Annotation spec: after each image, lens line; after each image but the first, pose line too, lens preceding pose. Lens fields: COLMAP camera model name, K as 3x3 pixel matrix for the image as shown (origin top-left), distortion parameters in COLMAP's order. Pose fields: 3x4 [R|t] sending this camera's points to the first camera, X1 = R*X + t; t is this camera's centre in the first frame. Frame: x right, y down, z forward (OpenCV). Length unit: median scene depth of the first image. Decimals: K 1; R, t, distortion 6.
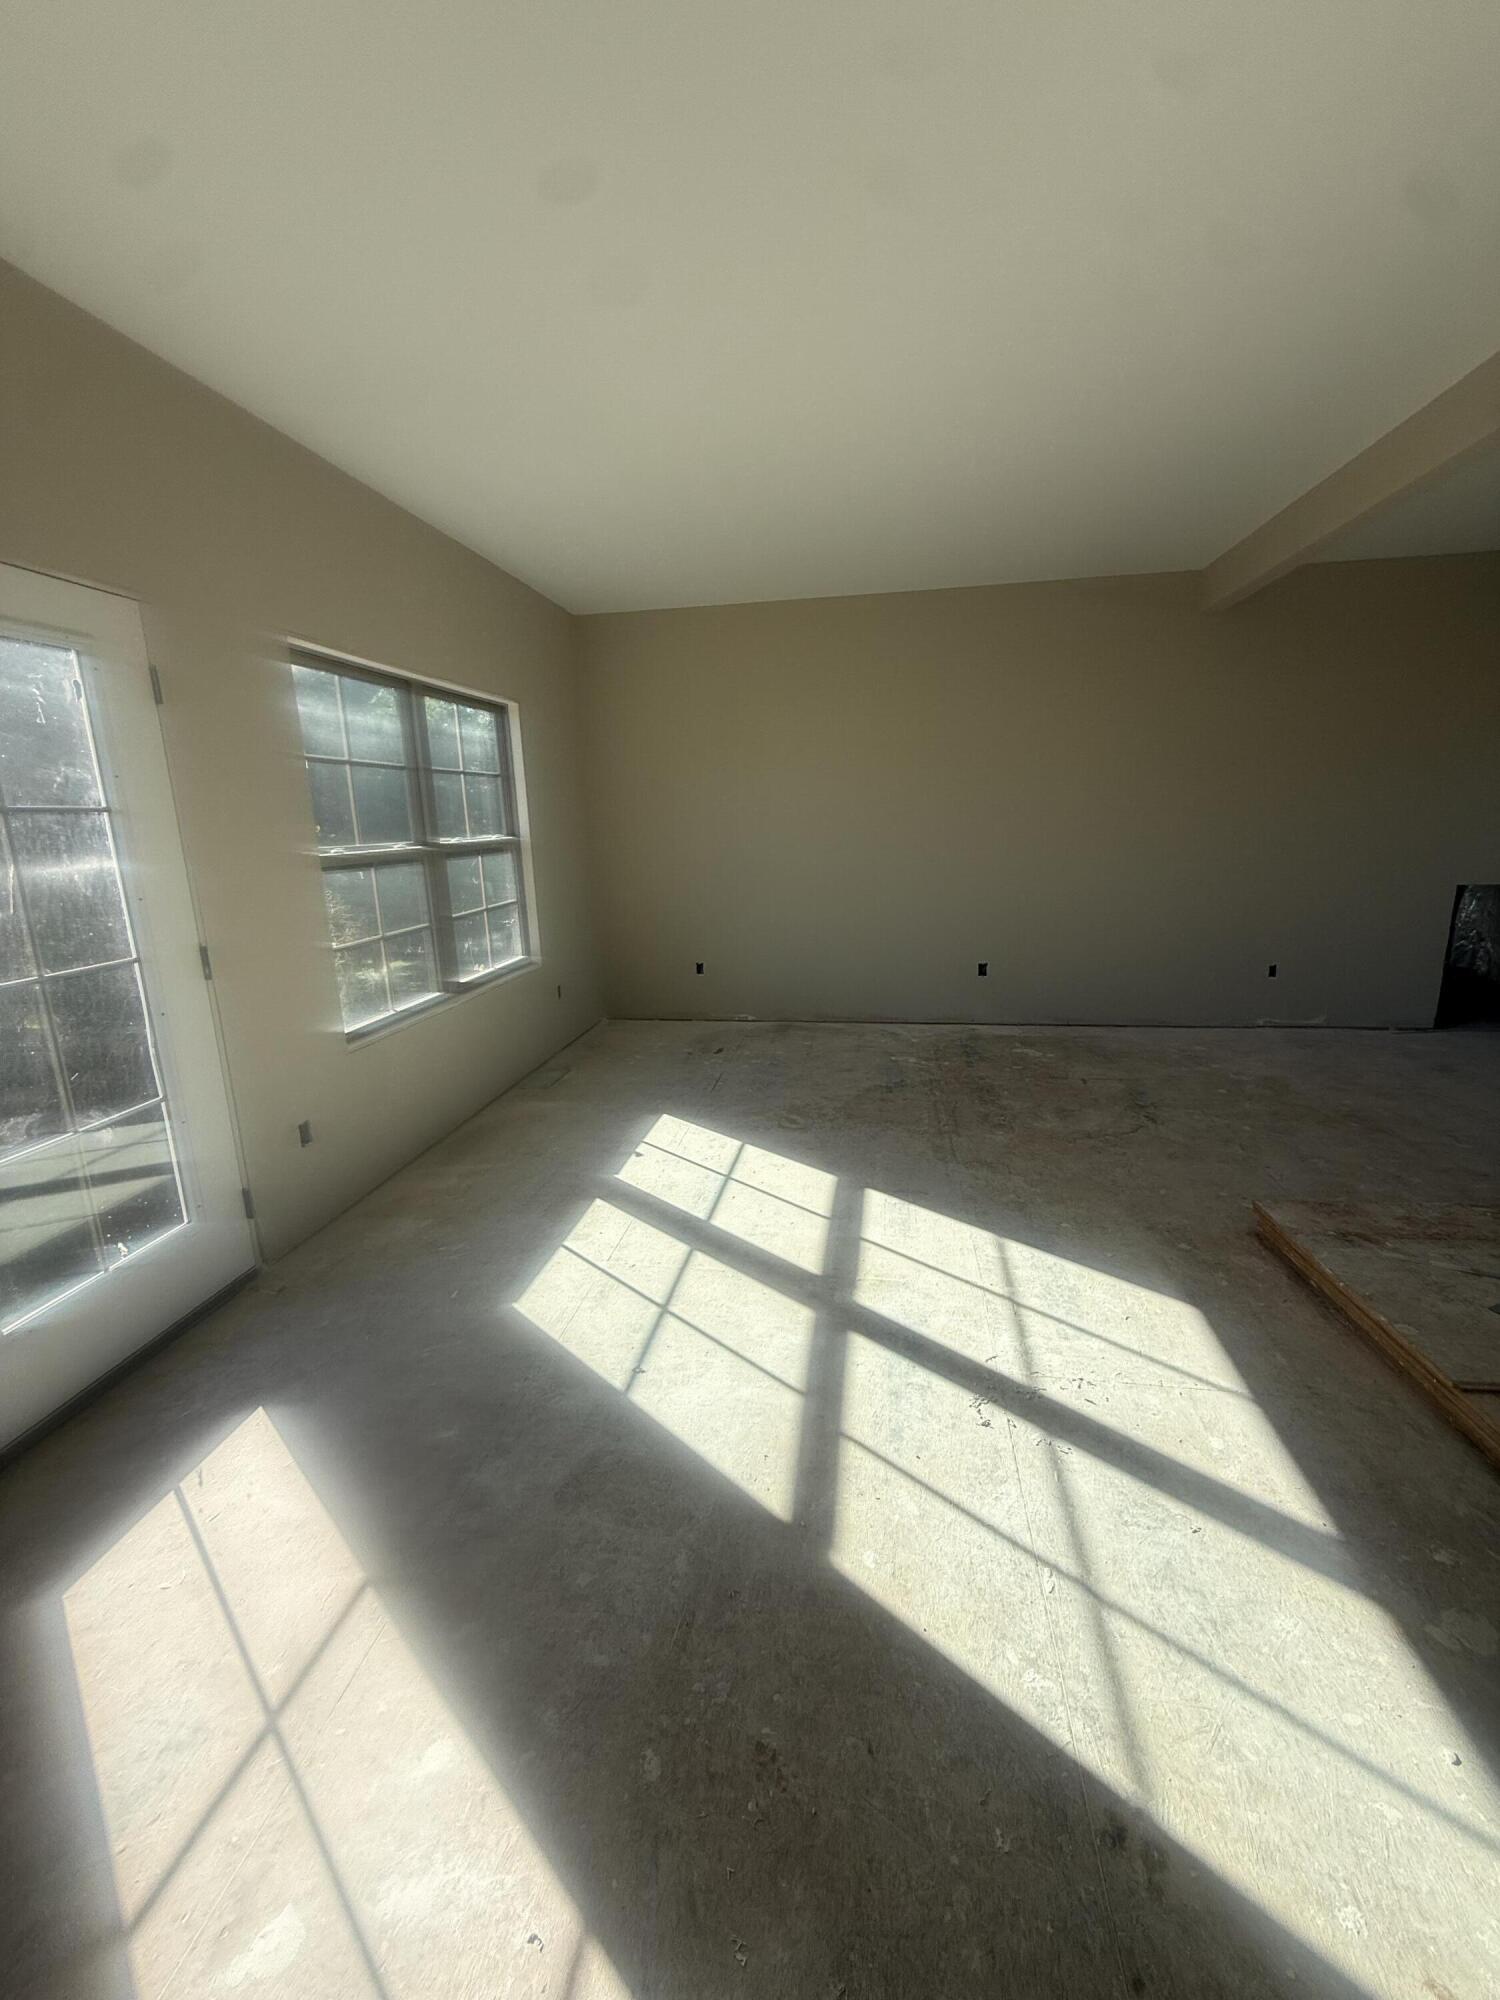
lens RADIAL K [[803.2, 0, 753.6], [0, 803.2, 1003.9], [0, 0, 1]] dist [0.001818, 0.000753]
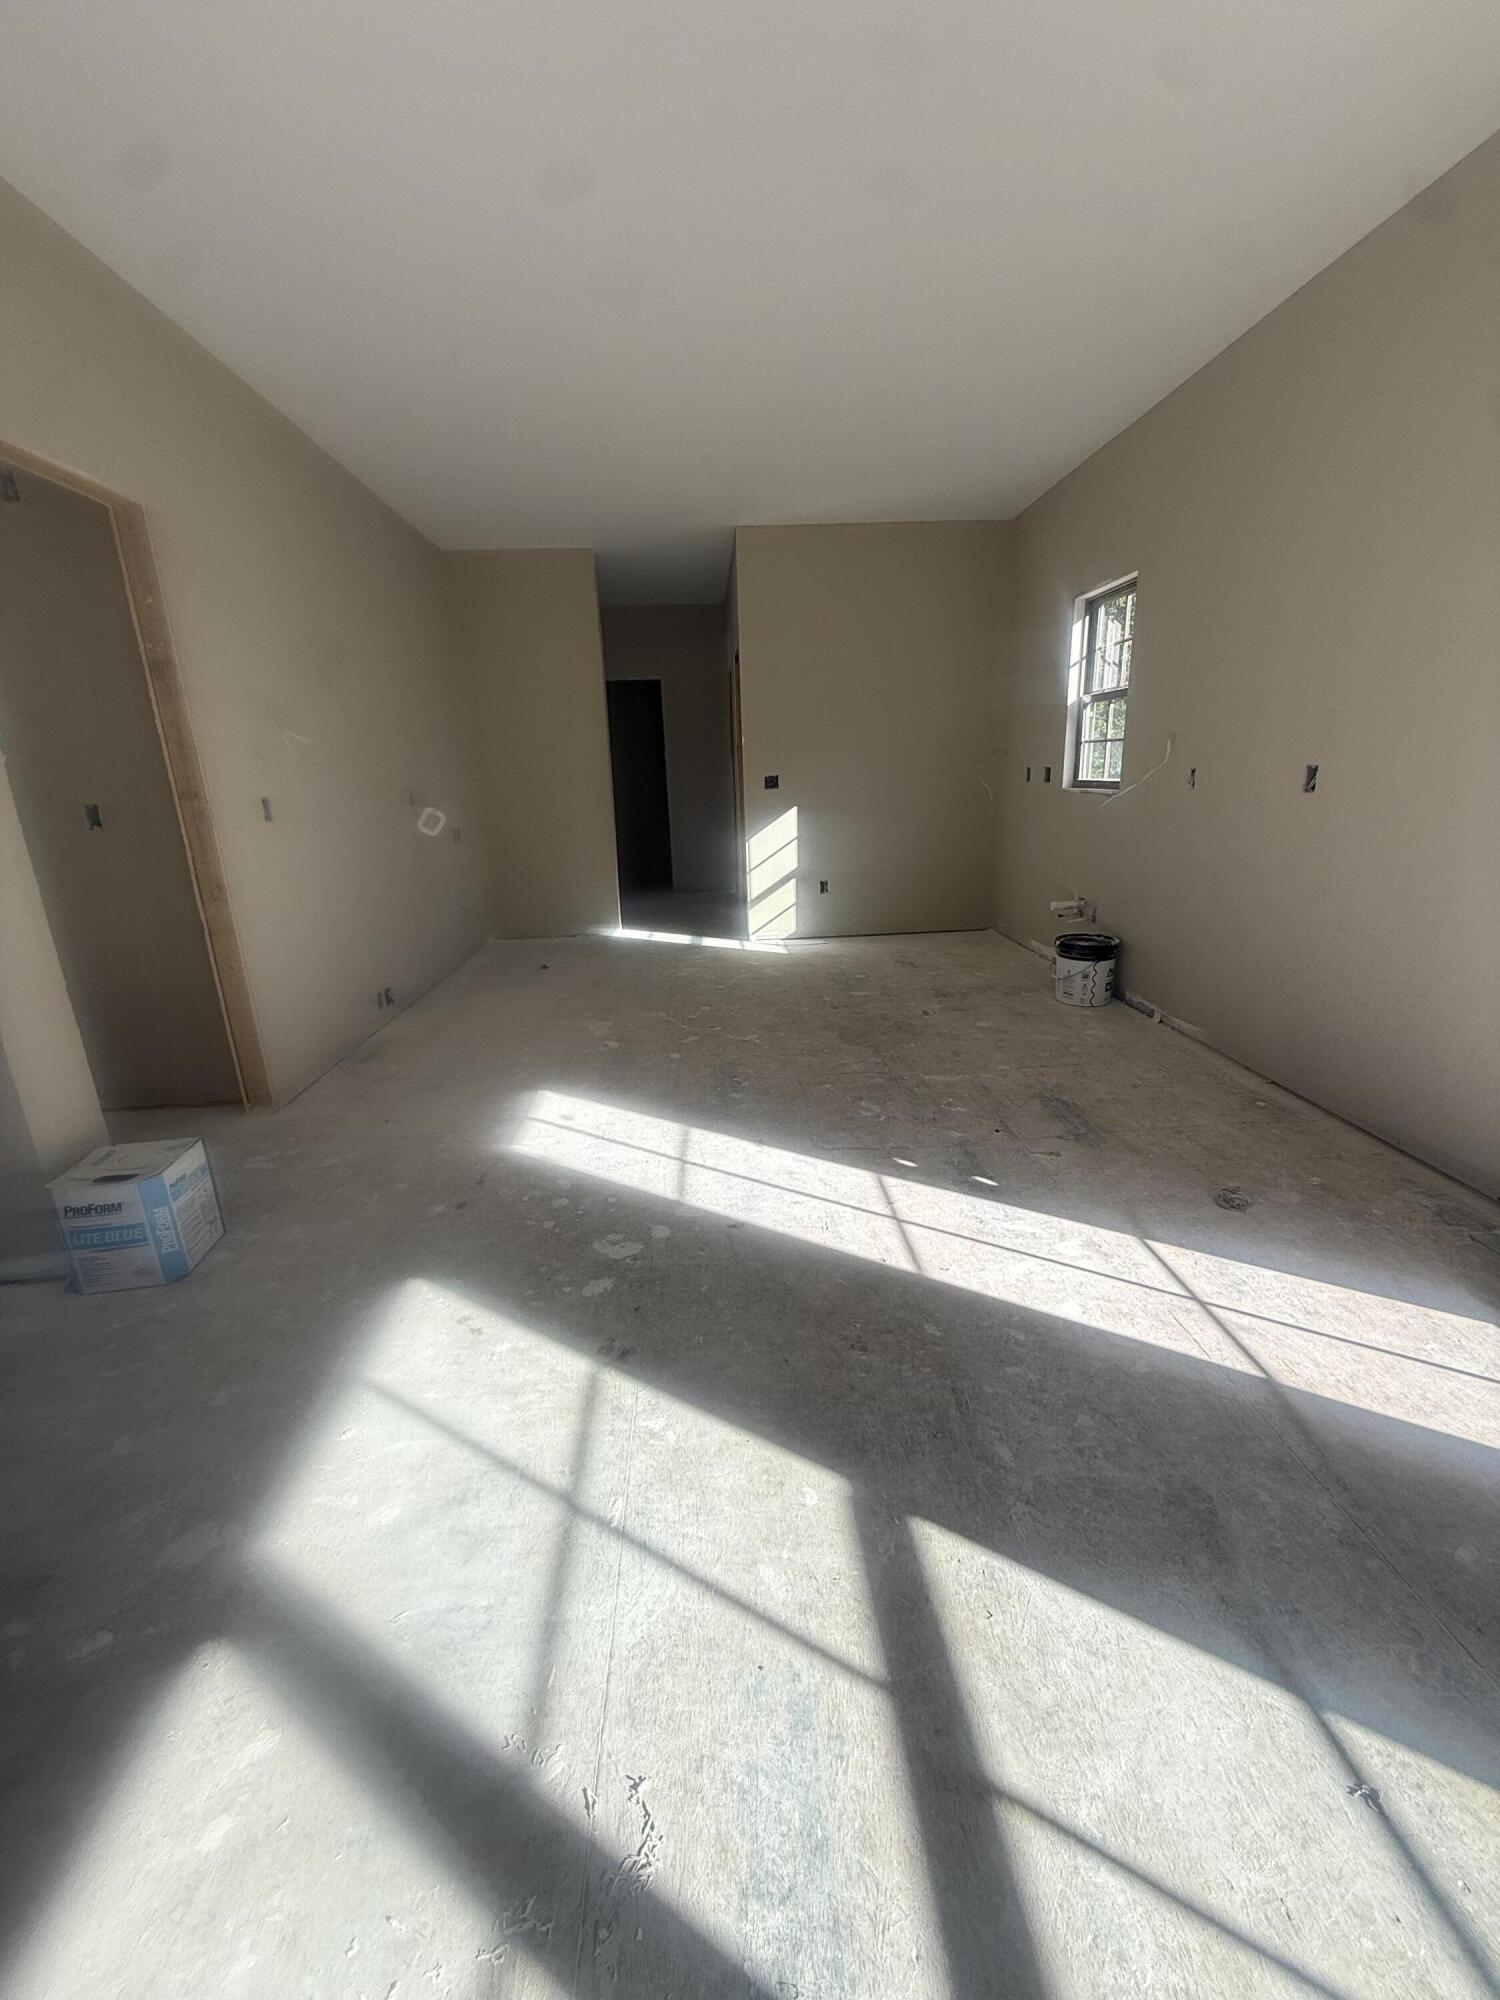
lens RADIAL K [[803.2, 0, 750.6], [0, 803.2, 999.7], [0, 0, 1]] dist [0.001818, 0.000753]
pose [[-0.975085, 0.114446, -0.190030, 0.296427], [0.007581, 0.873330, 0.487070, -0.207703], [0.221702, 0.473494, -0.852439, 1.399689]]
